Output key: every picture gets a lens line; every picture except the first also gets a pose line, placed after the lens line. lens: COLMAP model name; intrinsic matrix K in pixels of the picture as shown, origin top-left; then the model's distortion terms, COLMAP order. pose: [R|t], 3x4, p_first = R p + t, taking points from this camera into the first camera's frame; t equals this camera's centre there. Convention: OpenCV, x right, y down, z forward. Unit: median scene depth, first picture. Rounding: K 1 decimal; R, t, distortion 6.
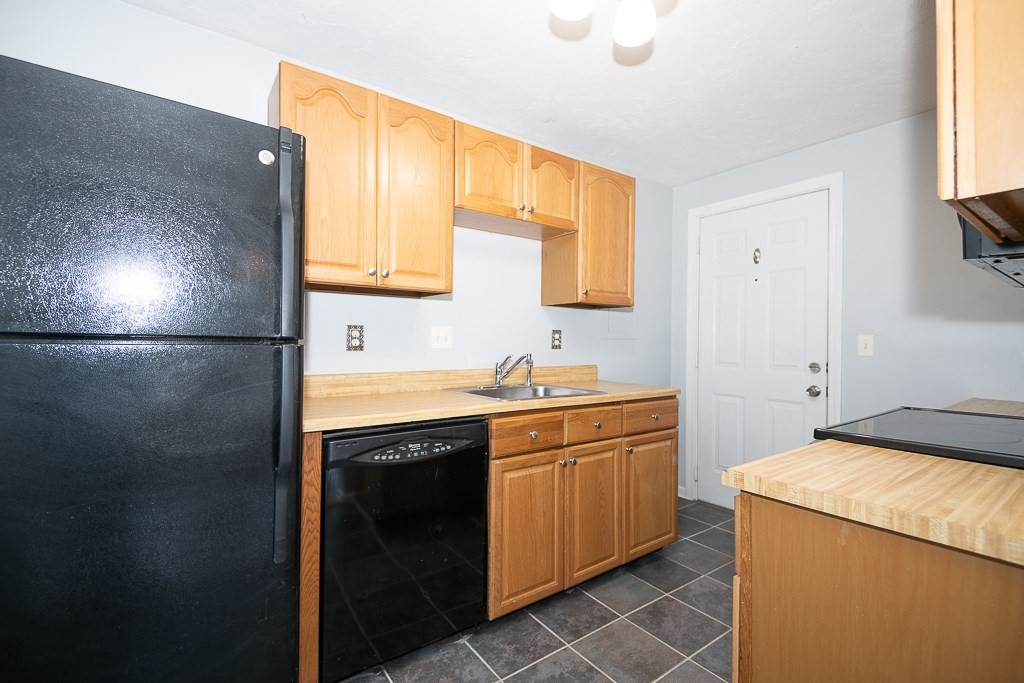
lens RADIAL K [[460.7, 0, 513.7], [0, 460.7, 340.4], [0, 0, 1]] dist [0.029135, -0.021840]
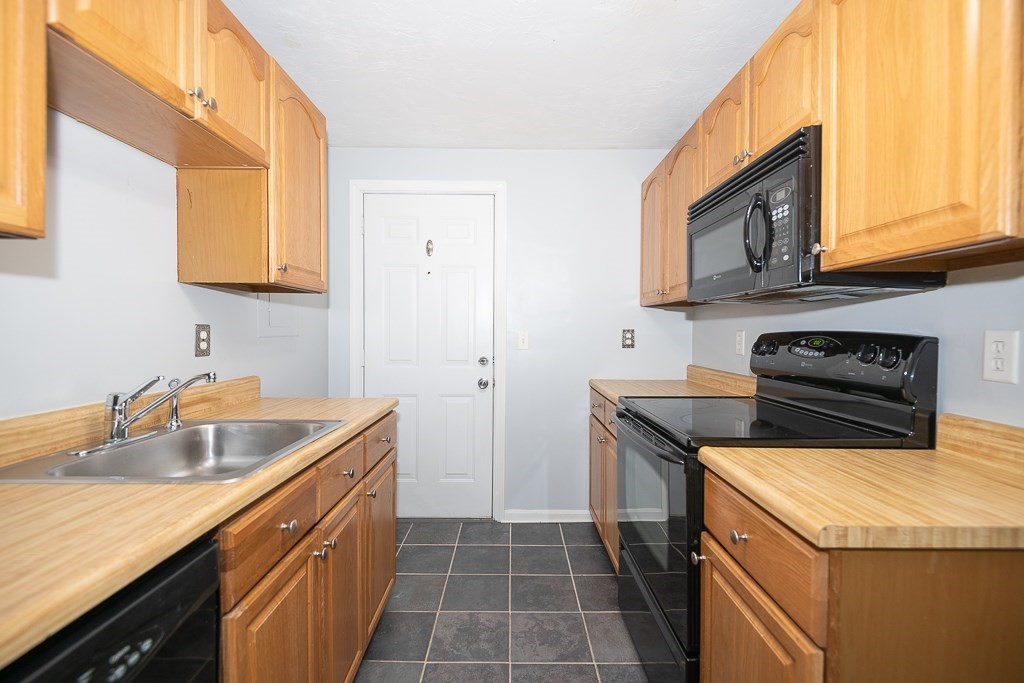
lens RADIAL K [[461.0, 0, 512.0], [0, 461.0, 339.8], [0, 0, 1]] dist [0.032554, -0.025806]
pose [[0.591076, -0.022614, 0.806299, -0.220554], [-0.000471, 0.999597, 0.028382, -0.027971], [-0.806616, -0.017156, 0.590827, 0.439181]]
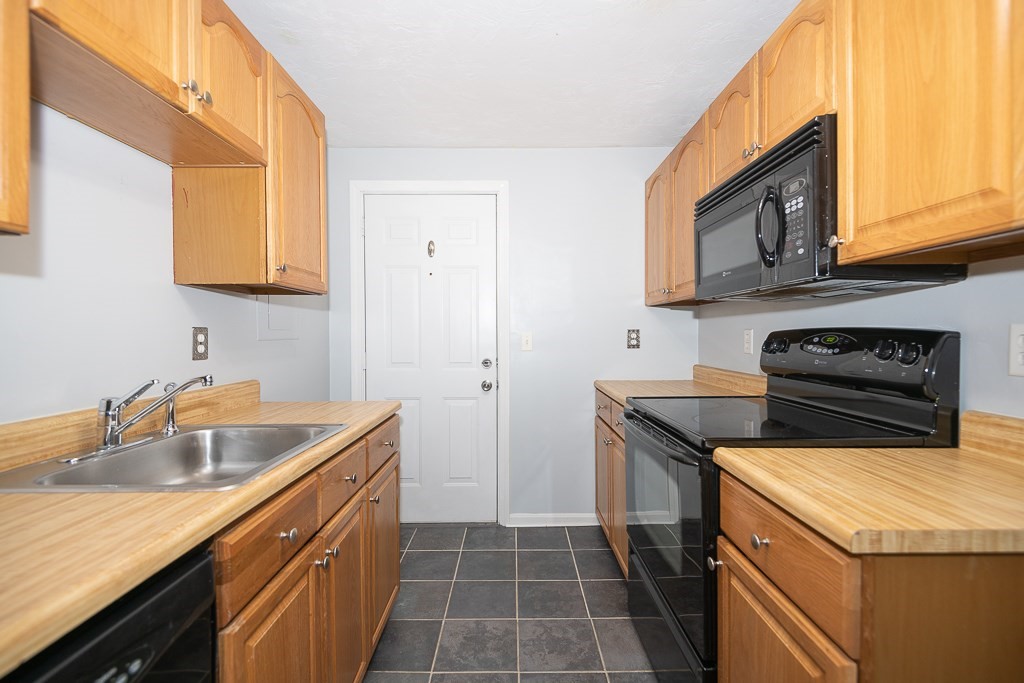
lens RADIAL K [[460.7, 0, 513.7], [0, 460.7, 340.4], [0, 0, 1]] dist [0.029135, -0.021840]
pose [[0.590020, -0.024009, 0.807032, -0.207905], [0.009050, 0.999692, 0.023124, -0.022166], [-0.807338, -0.006340, 0.590055, 0.457428]]
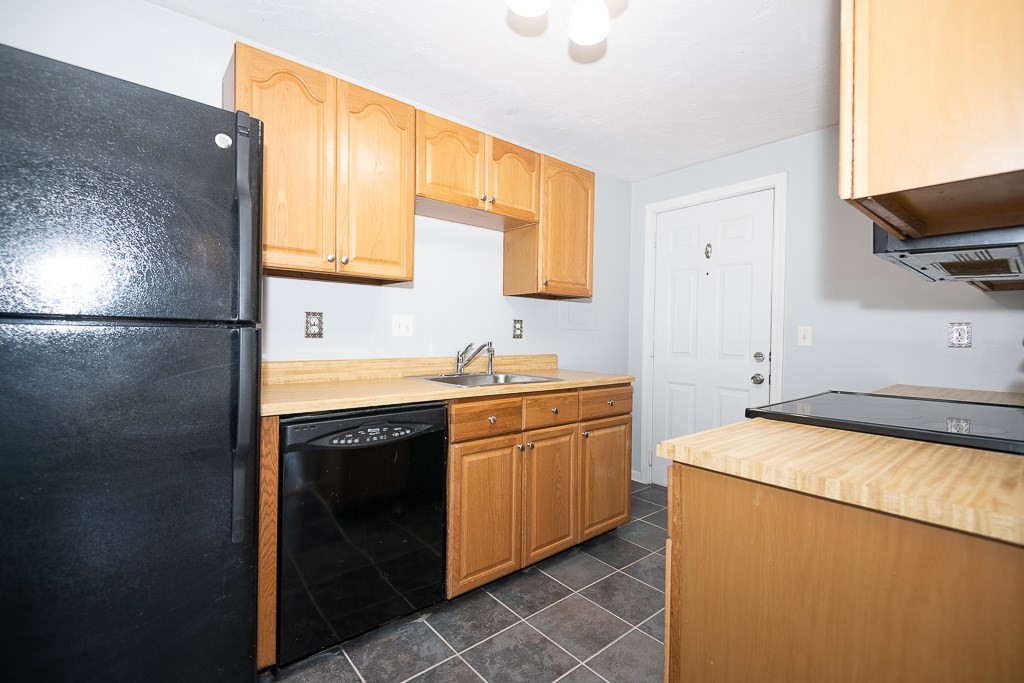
lens RADIAL K [[464.6, 0, 512.3], [0, 464.6, 338.6], [0, 0, 1]] dist [0.030314, -0.018228]
pose [[0.997465, 0.005203, 0.070961, 0.012080], [-0.006101, 0.999904, 0.012448, 0.009403], [-0.070890, -0.012849, 0.997401, -0.034923]]
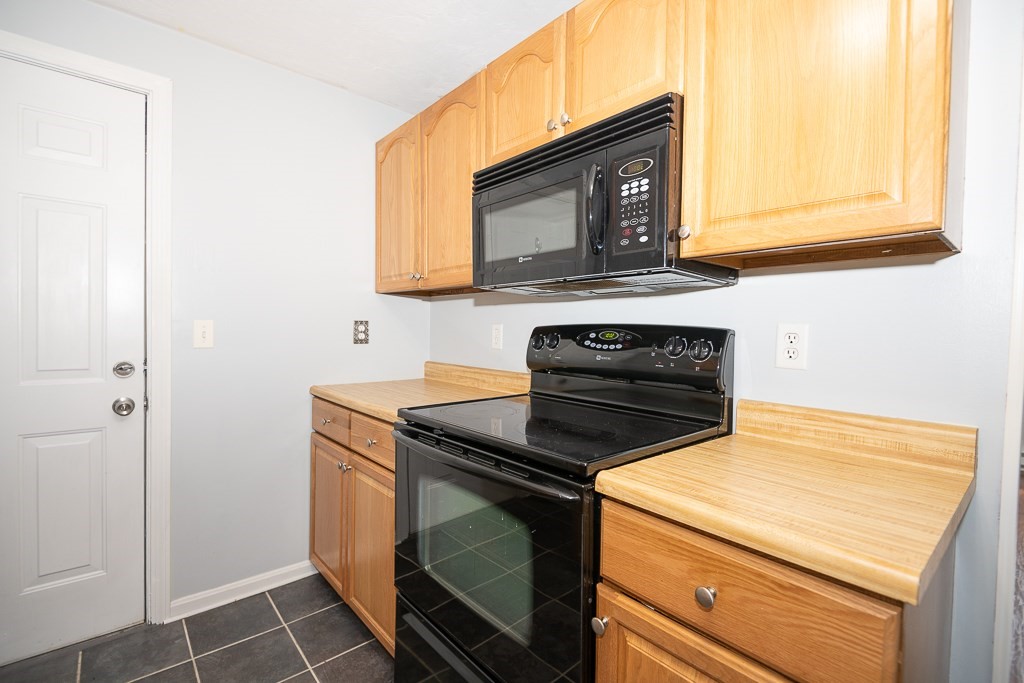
lens RADIAL K [[460.4, 0, 512.9], [0, 460.4, 340.4], [0, 0, 1]] dist [0.039549, -0.028269]
pose [[-0.083251, -0.034525, 0.995930, -0.038383], [-0.018472, 0.999281, 0.033097, -0.015455], [-0.996357, -0.015641, -0.083829, 0.710731]]
